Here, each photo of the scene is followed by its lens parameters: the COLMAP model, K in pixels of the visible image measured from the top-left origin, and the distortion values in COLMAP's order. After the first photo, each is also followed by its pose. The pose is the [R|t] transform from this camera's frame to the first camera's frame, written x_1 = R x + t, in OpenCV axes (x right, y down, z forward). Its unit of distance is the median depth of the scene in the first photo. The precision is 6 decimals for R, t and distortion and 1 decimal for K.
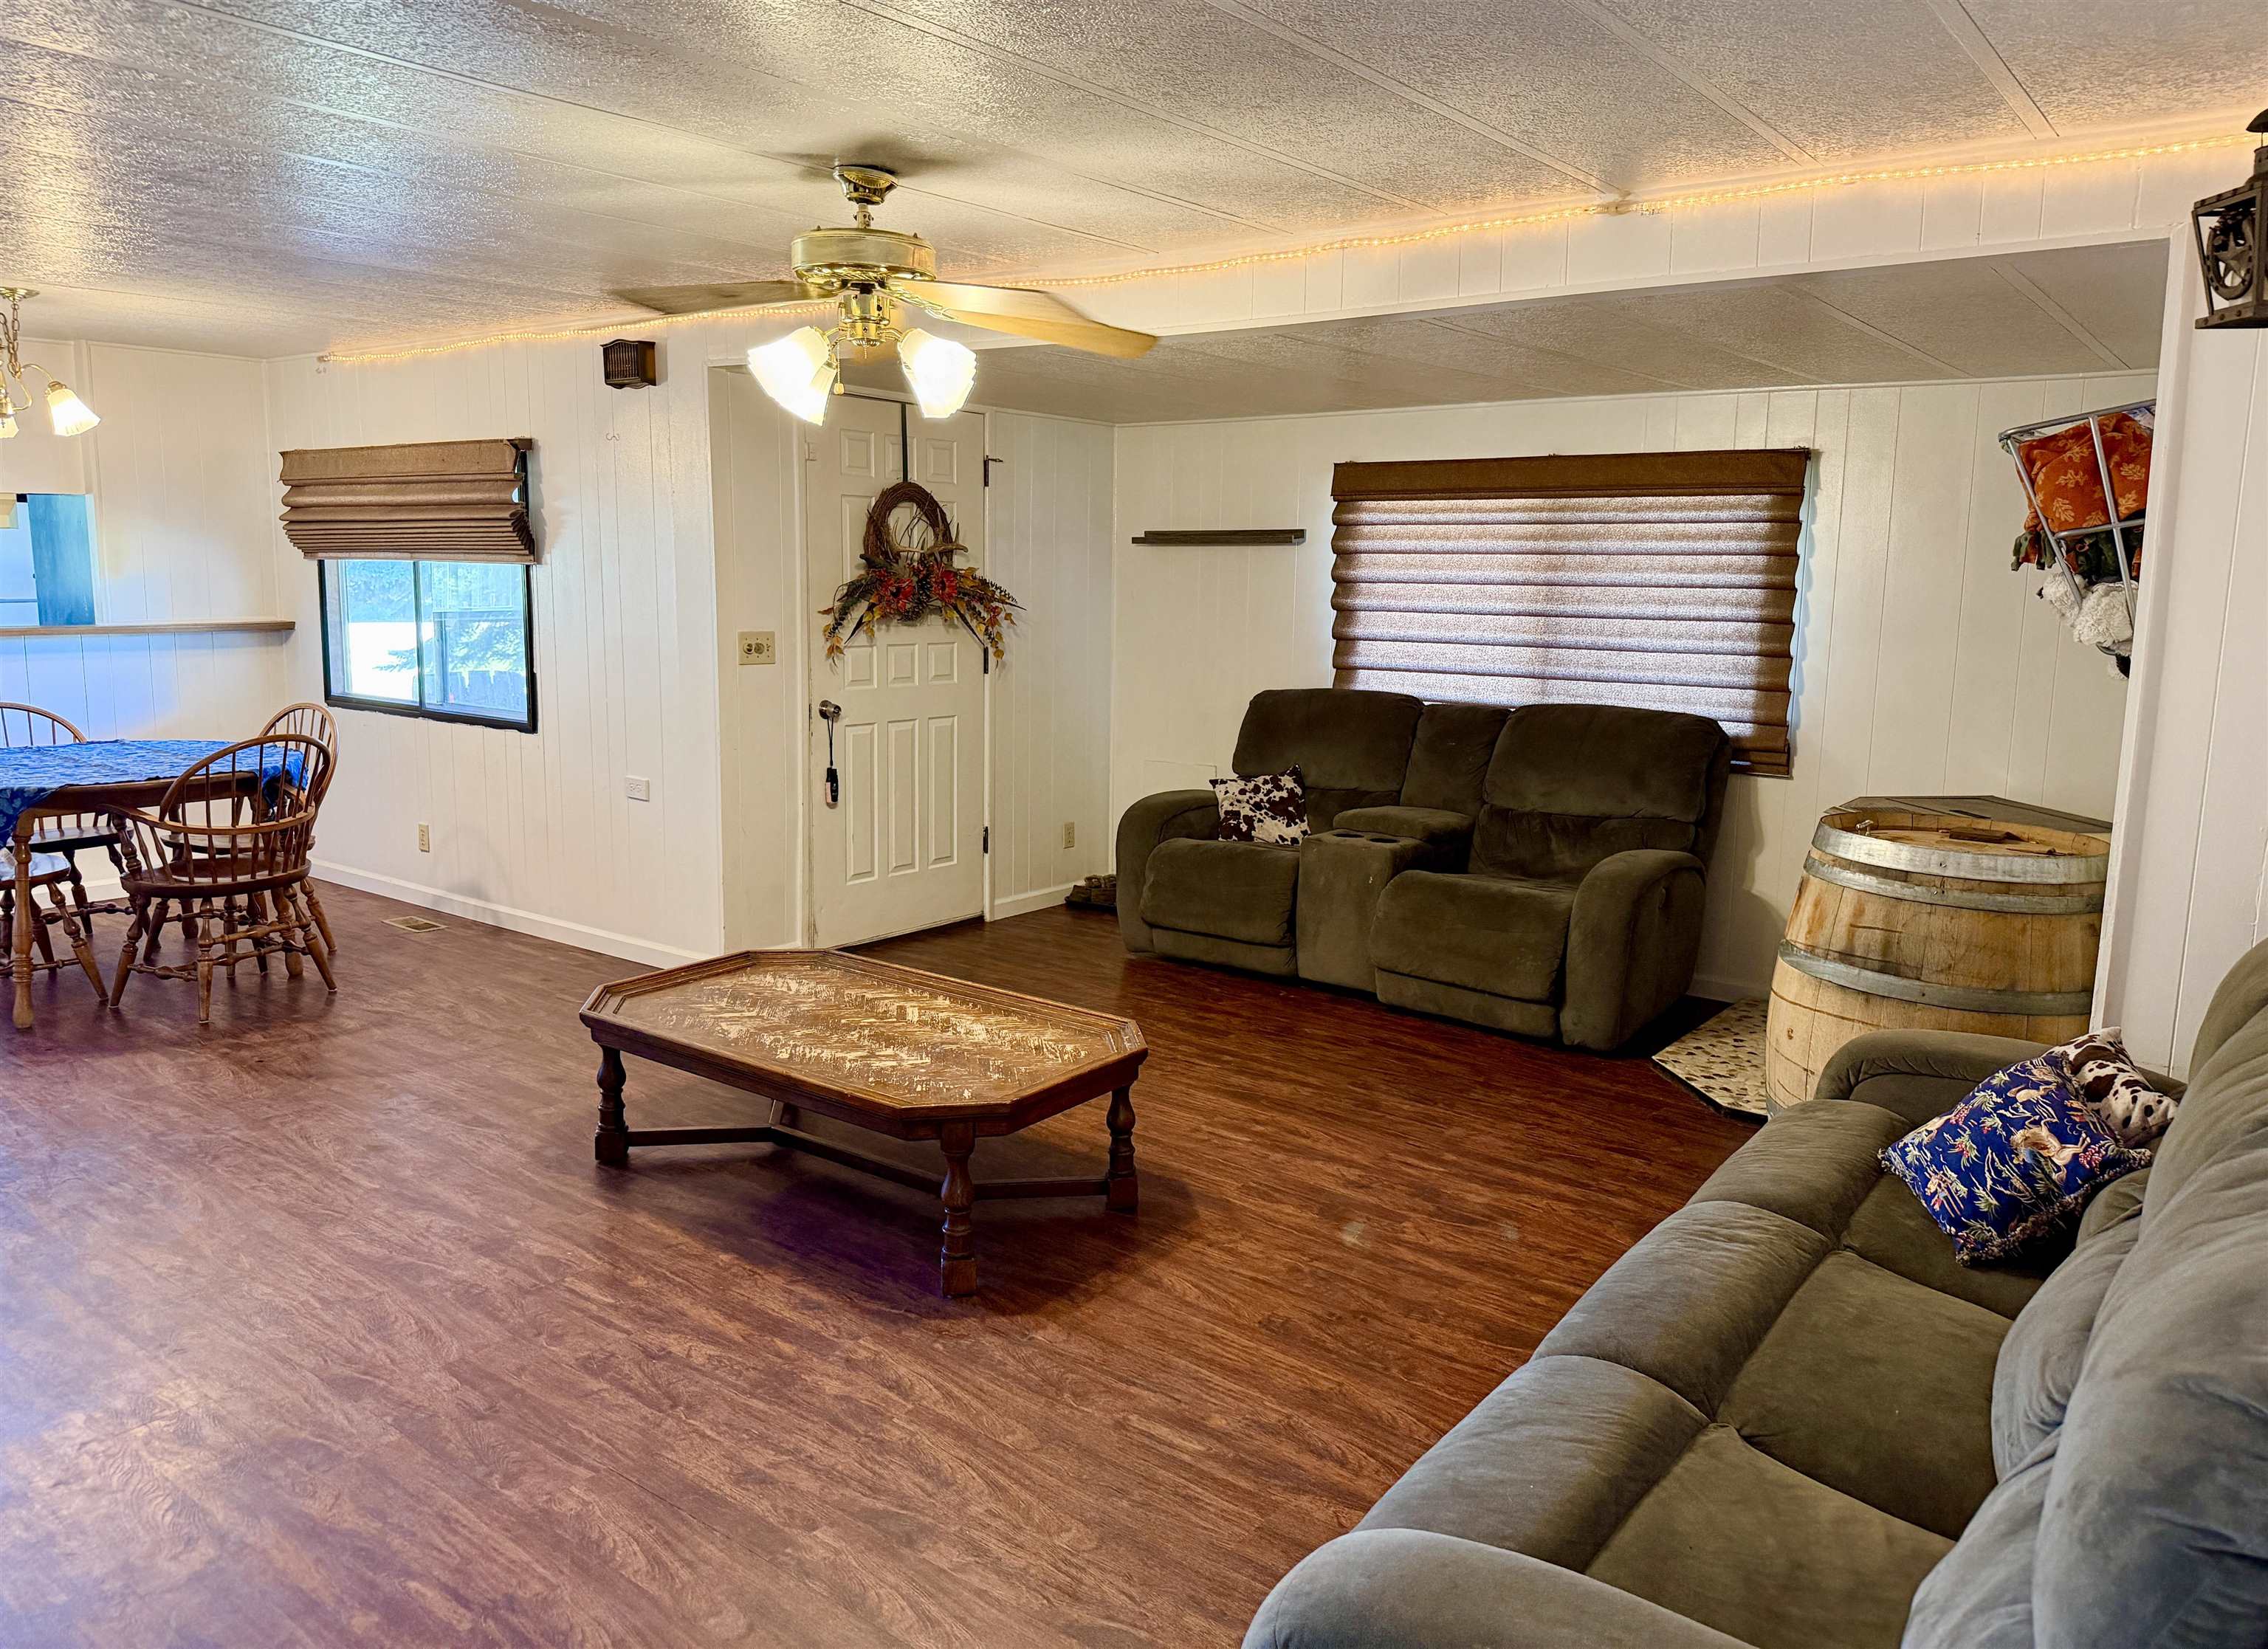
lens RADIAL K [[1592.0, 0, 1131.9], [0, 1592.0, 797.0], [0, 0, 1]] dist [0.077232, -0.106430]
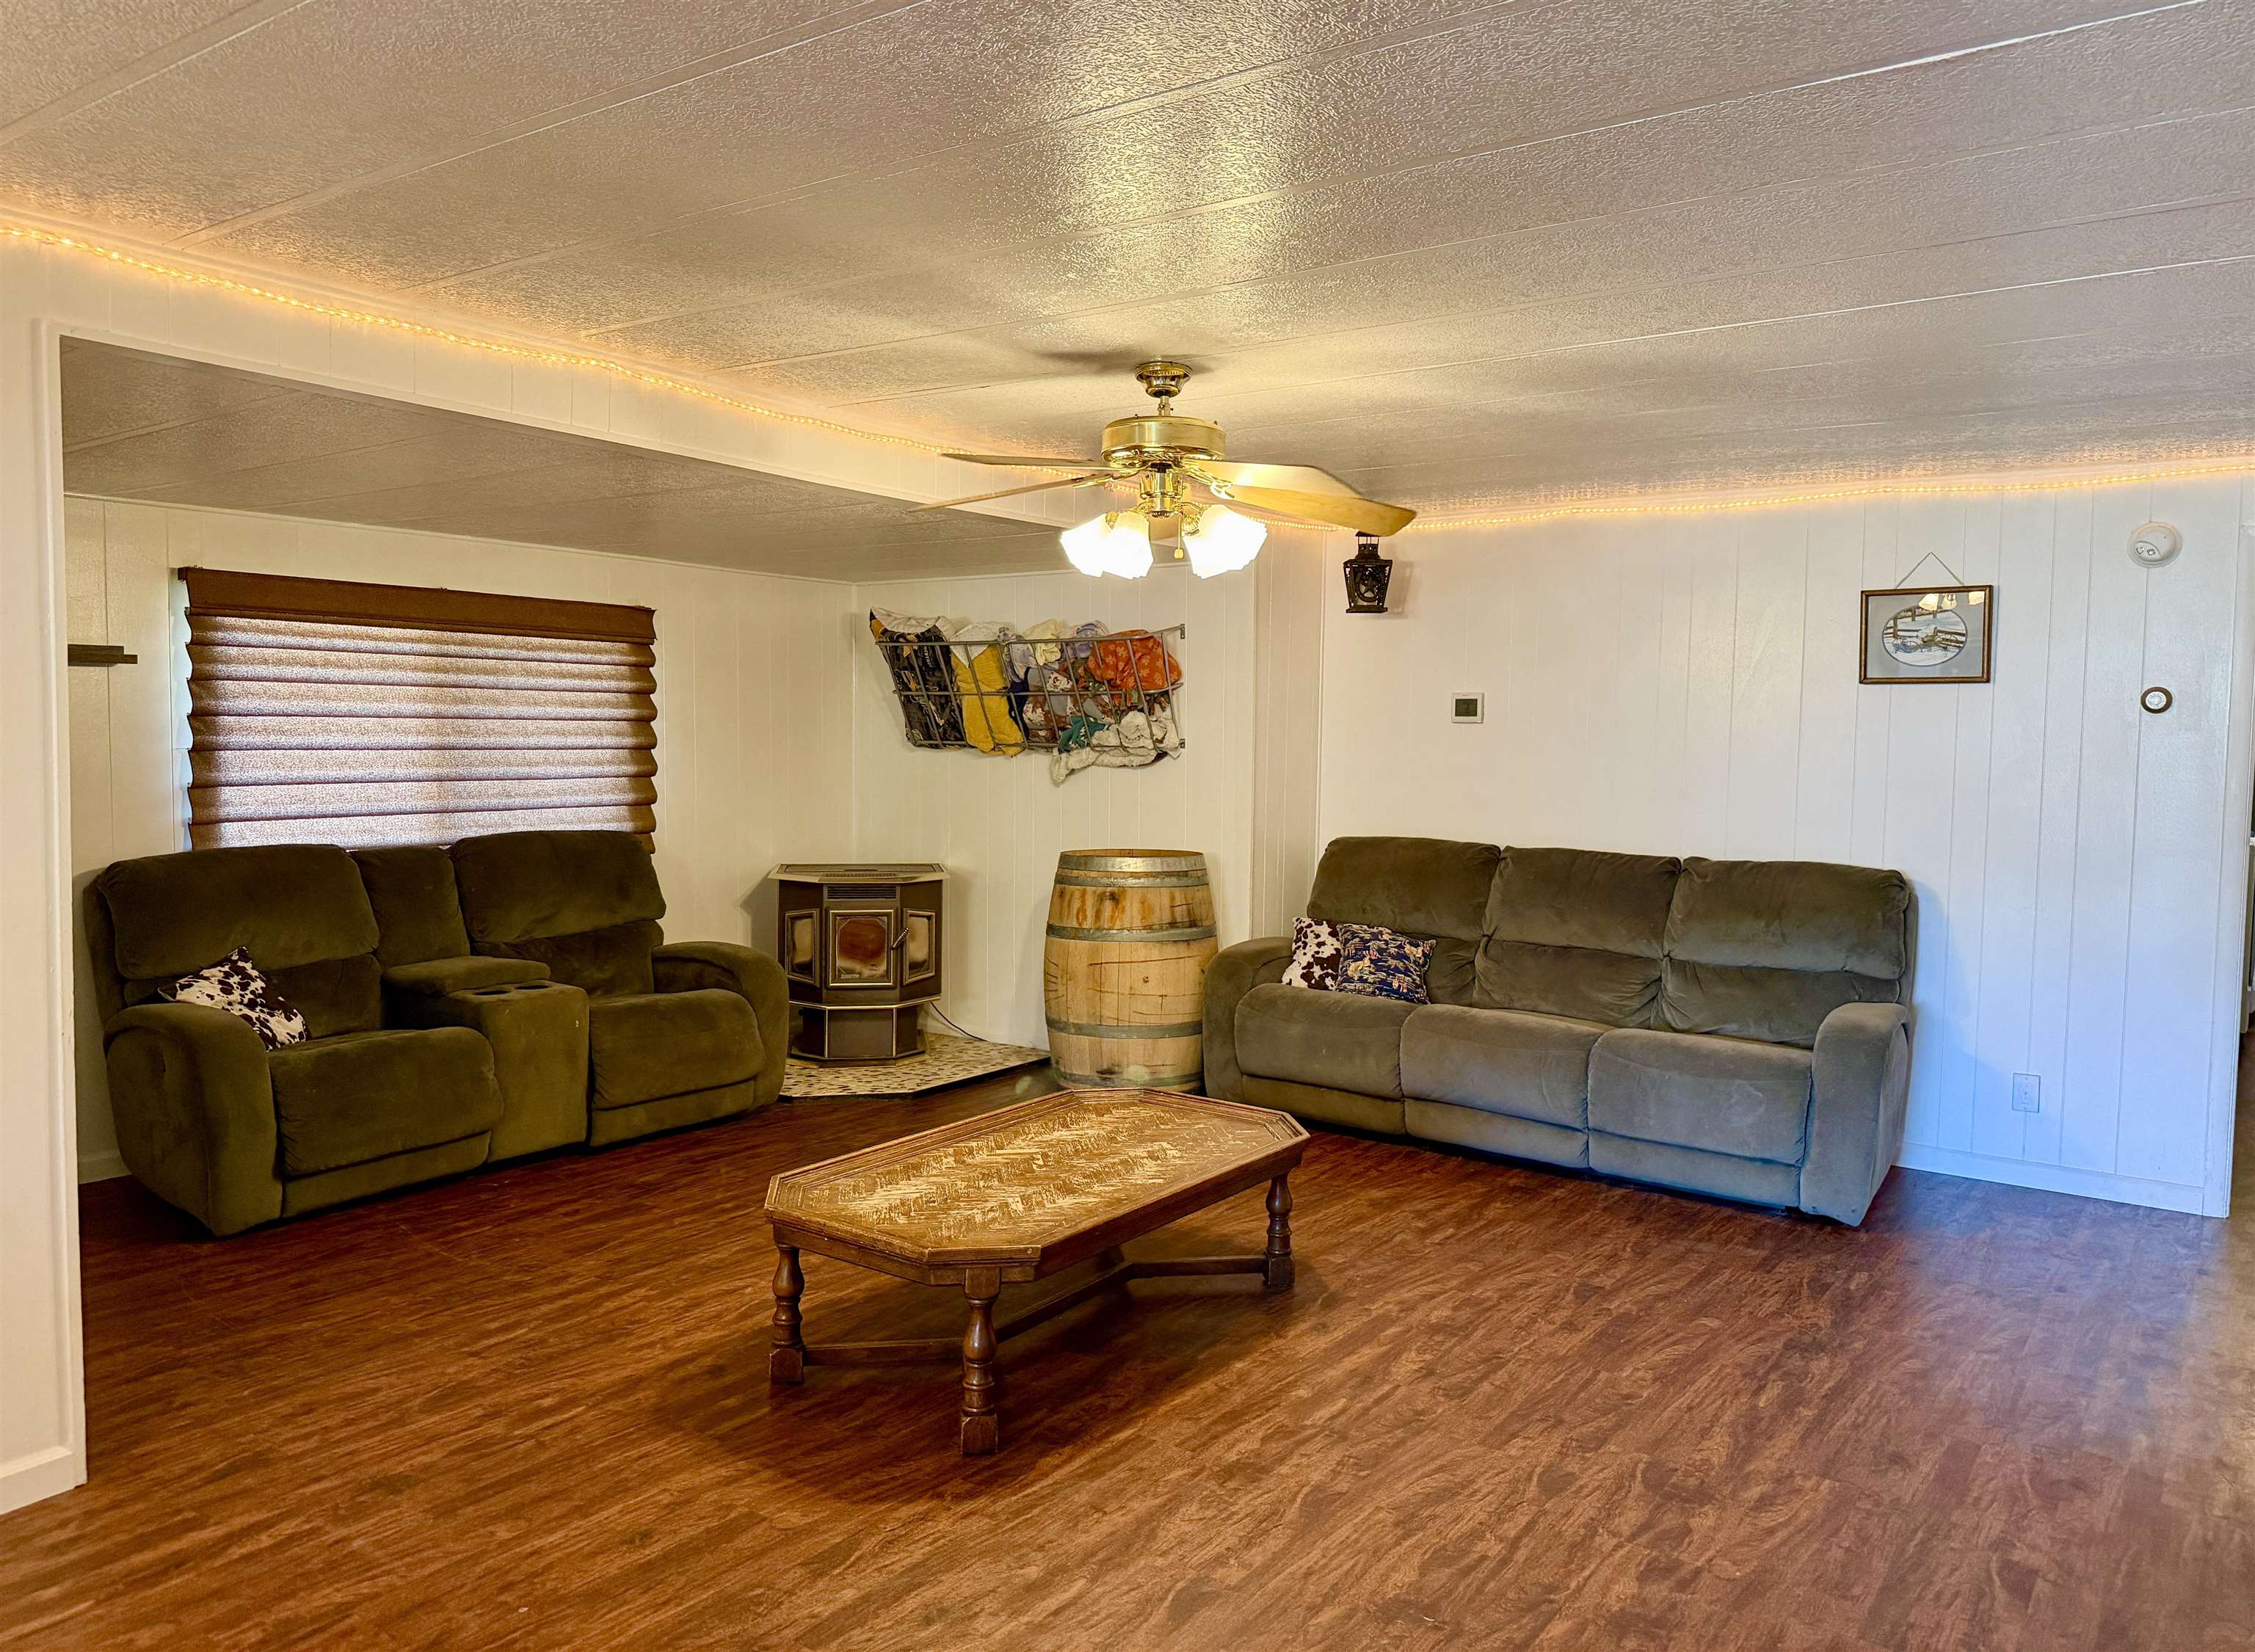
lens RADIAL K [[1574.5, 0, 1127.5], [0, 1574.5, 826.0], [0, 0, 1]] dist [0.162632, -0.307306]
pose [[-0.029972, -0.076075, 0.996652, -1.150805], [0.133565, 0.987853, 0.079420, -0.138932], [-0.990587, 0.135498, -0.019447, 0.954414]]
